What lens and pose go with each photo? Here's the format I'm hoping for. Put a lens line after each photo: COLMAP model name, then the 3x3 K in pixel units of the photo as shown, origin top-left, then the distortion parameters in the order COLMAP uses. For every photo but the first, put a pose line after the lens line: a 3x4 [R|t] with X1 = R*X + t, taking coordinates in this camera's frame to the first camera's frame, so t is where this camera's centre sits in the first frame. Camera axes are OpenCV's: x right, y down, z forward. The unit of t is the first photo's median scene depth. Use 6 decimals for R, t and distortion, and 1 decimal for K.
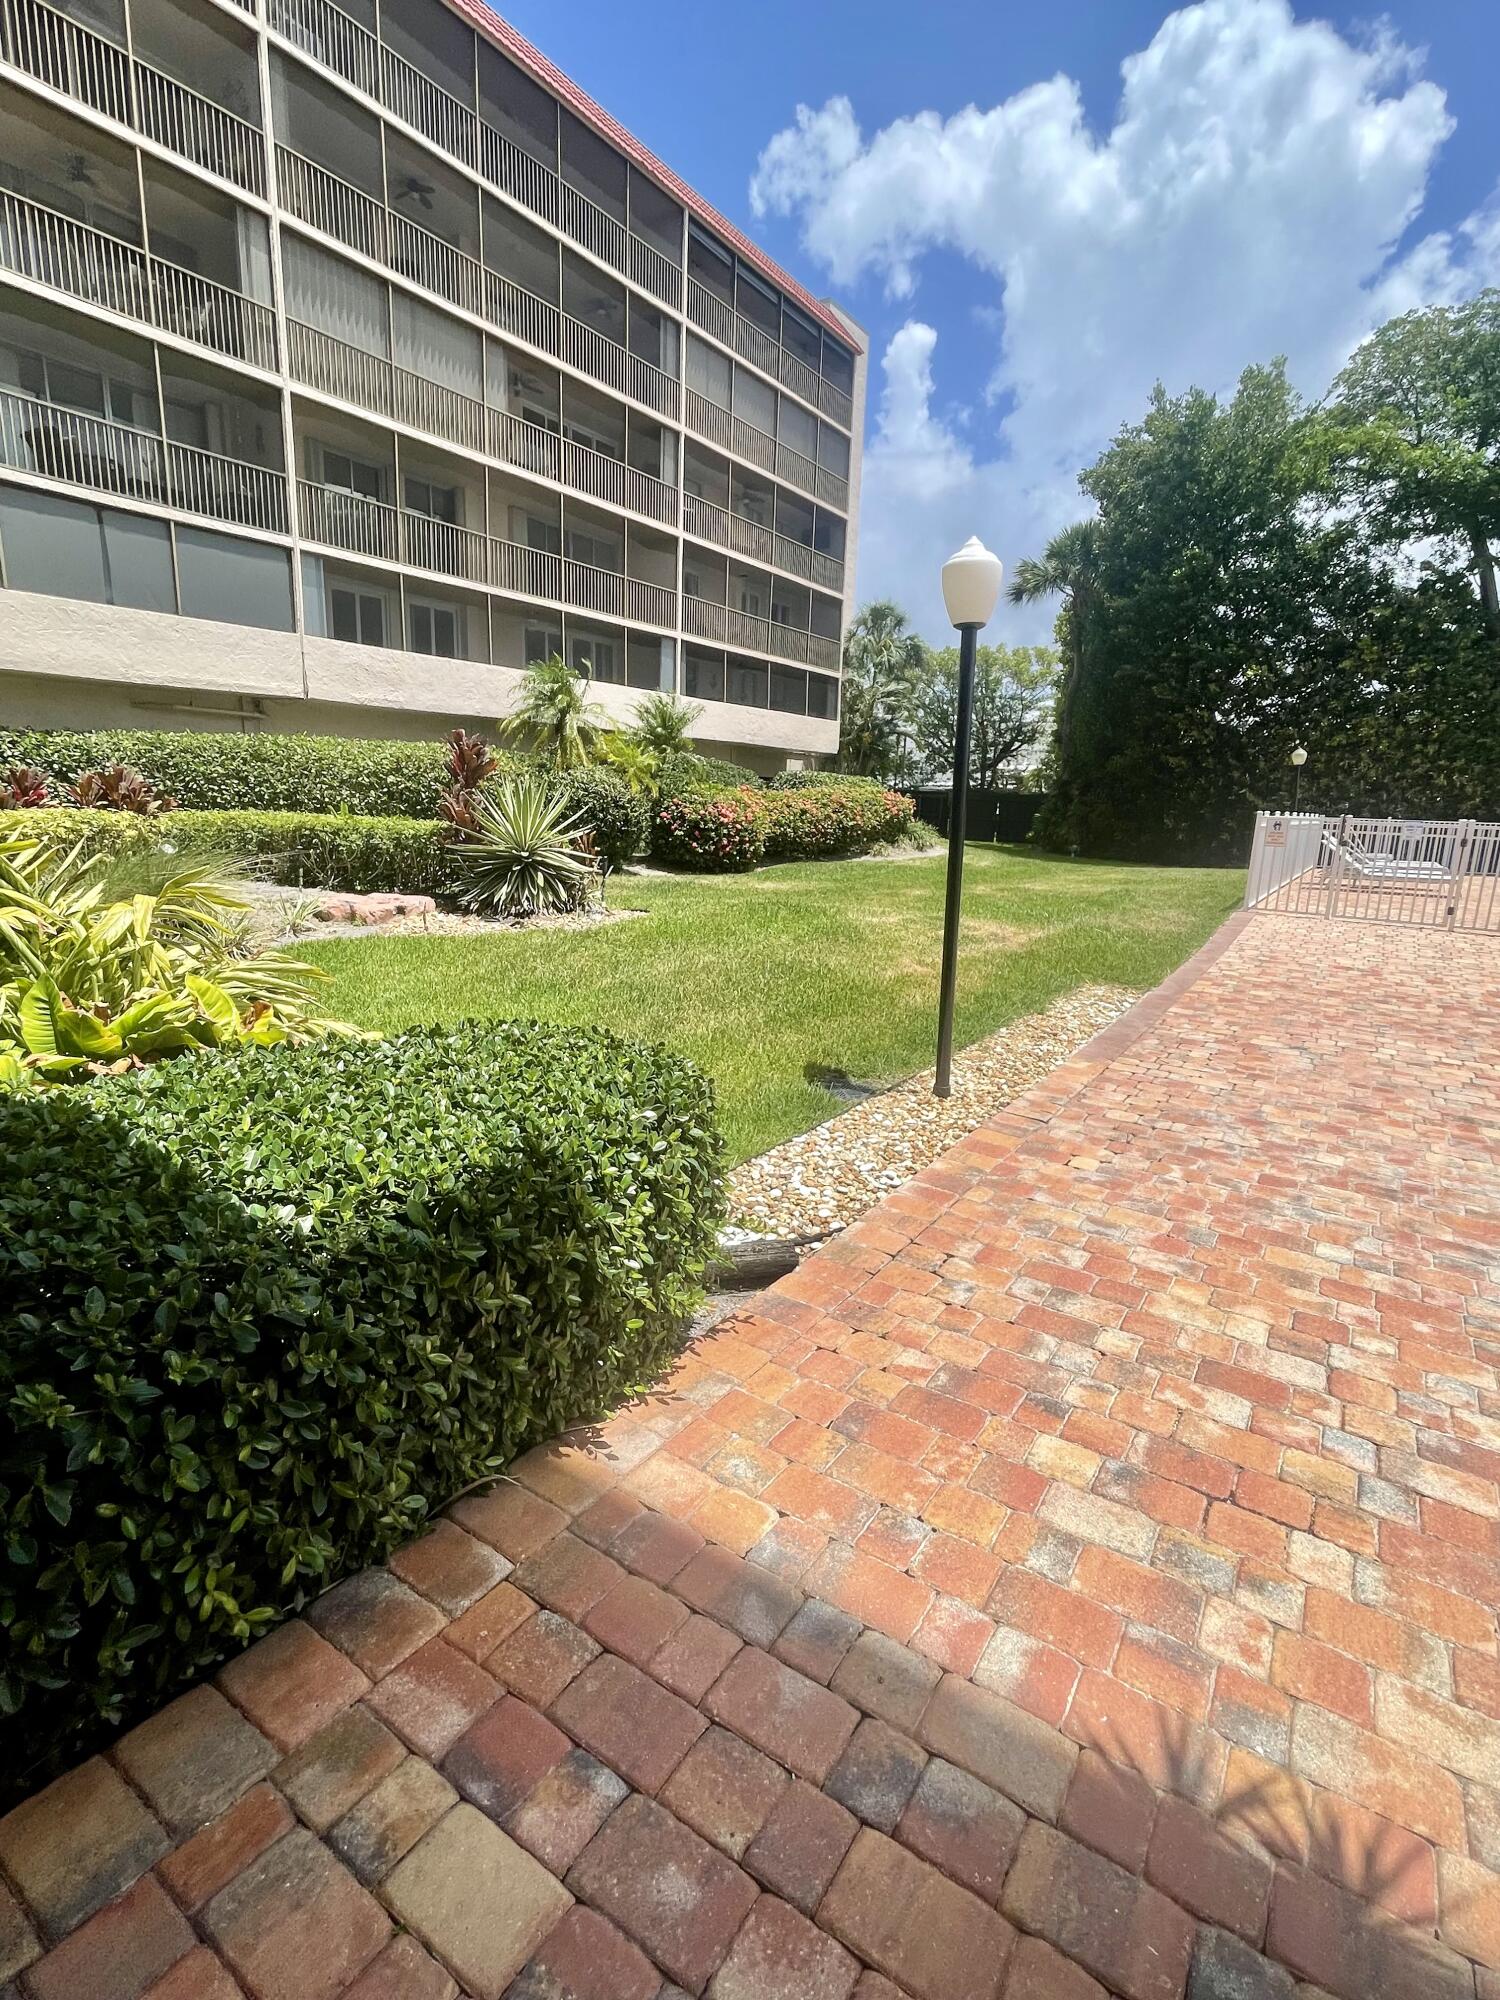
lens RADIAL K [[932.6, 0, 750.0], [0, 932.6, 1000.0], [0, 0, 1]] dist [-0.017182, -0.000250]
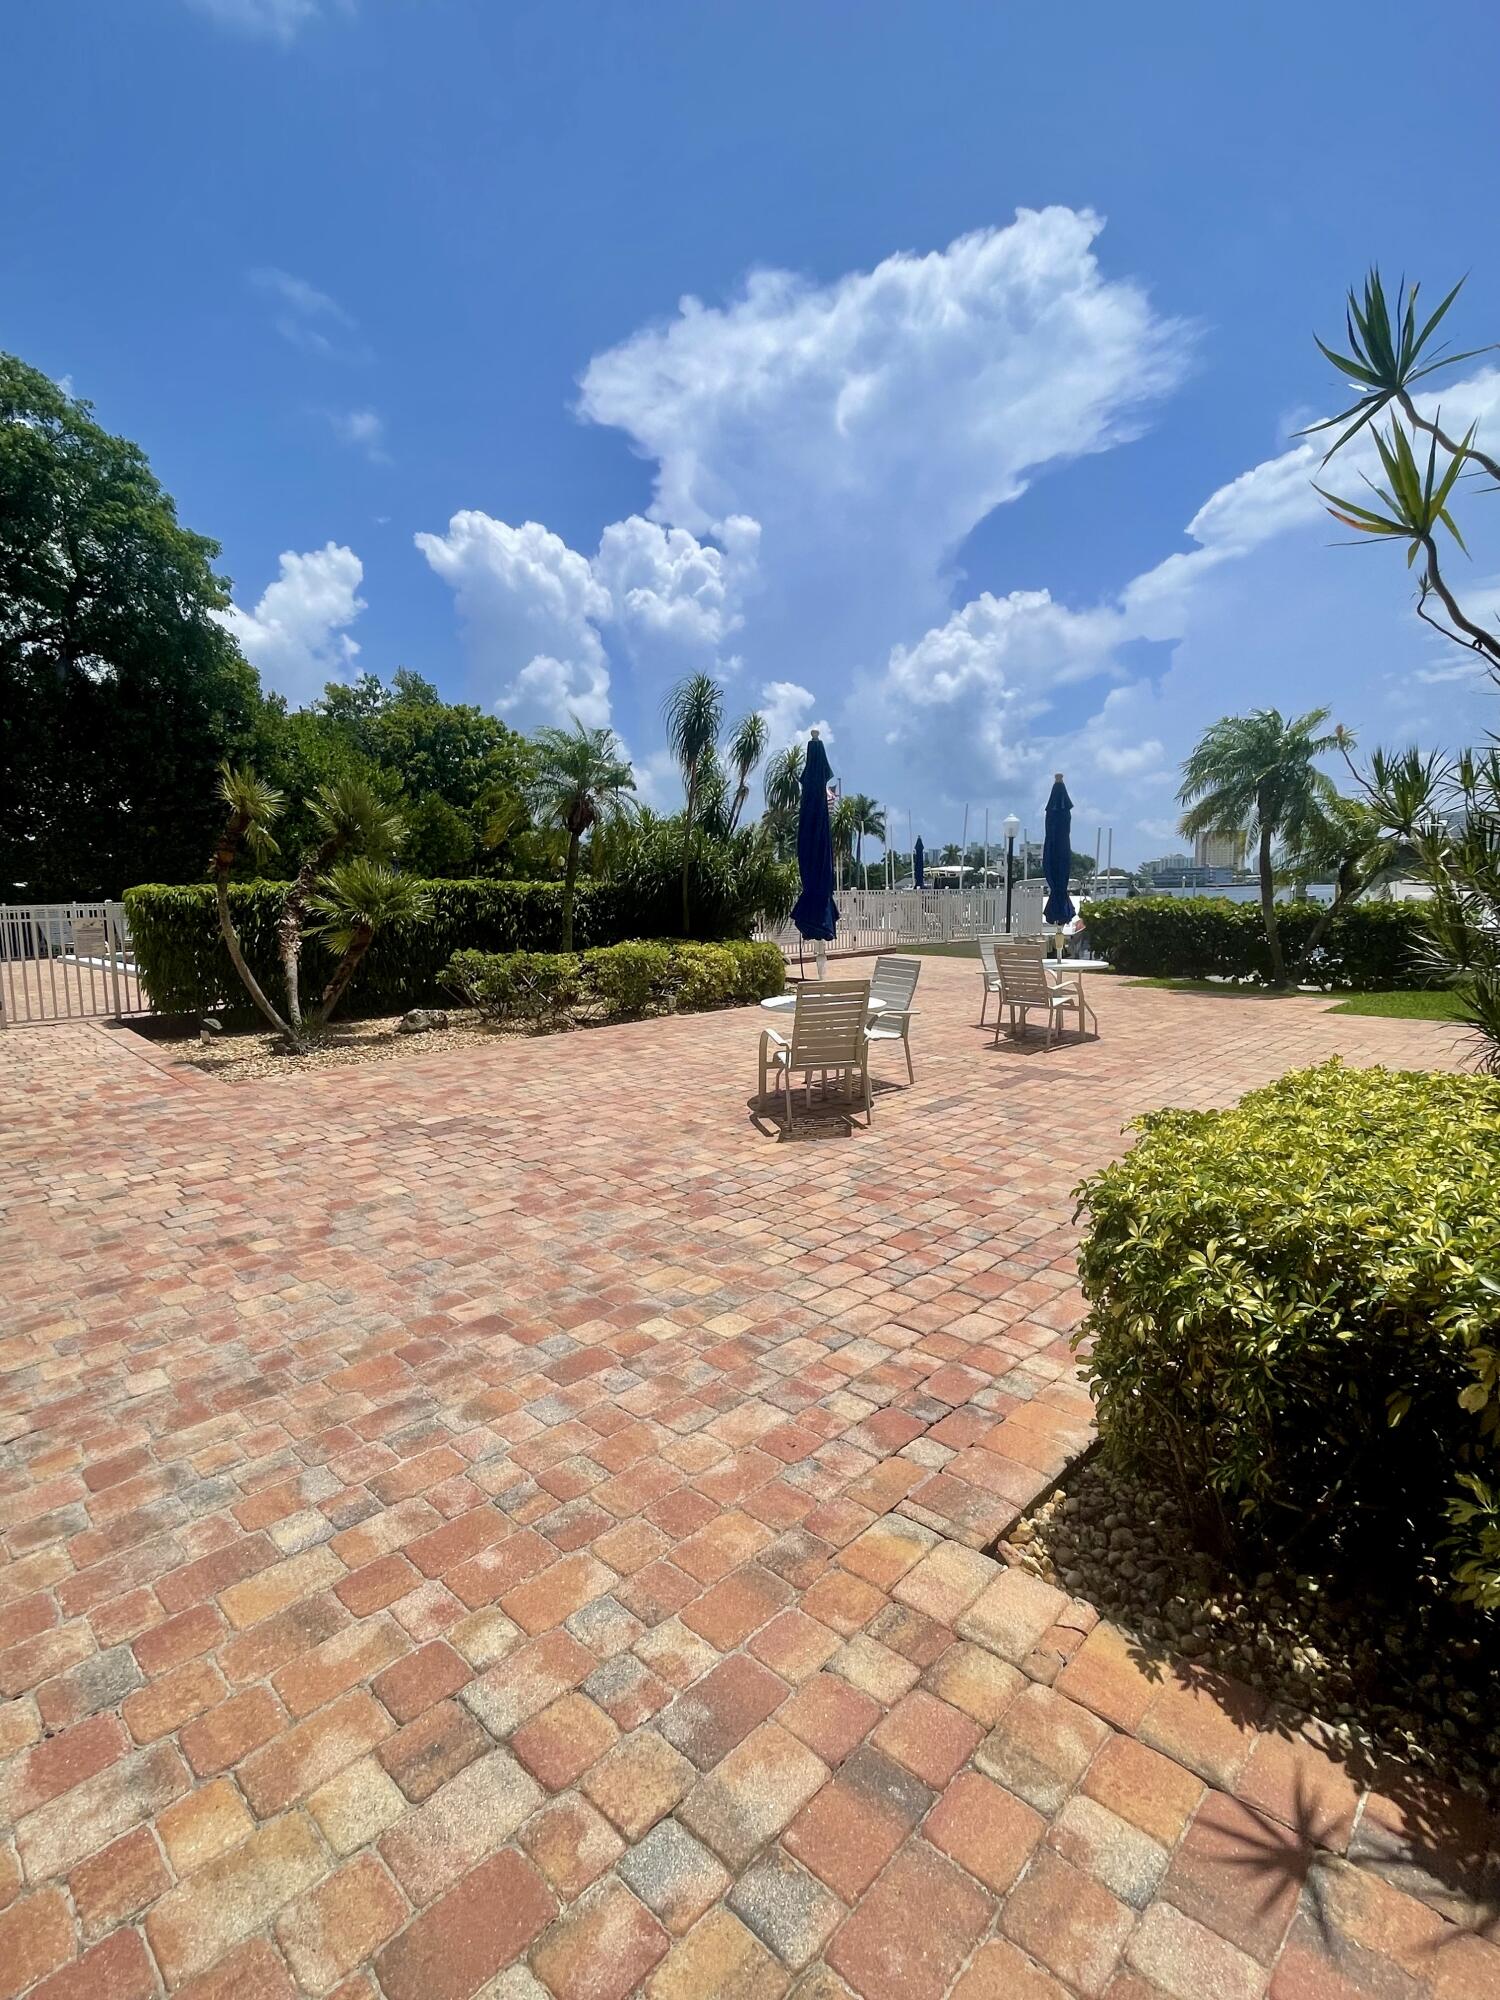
lens RADIAL K [[903.4, 0, 750.0], [0, 903.4, 1000.0], [0, 0, 1]] dist [-0.000086, 0.000023]
pose [[0.157606, -0.141256, 0.977347, 0.082241], [0.230214, 0.967702, 0.102738, -0.075493], [-0.960293, 0.208807, 0.185034, 0.406349]]
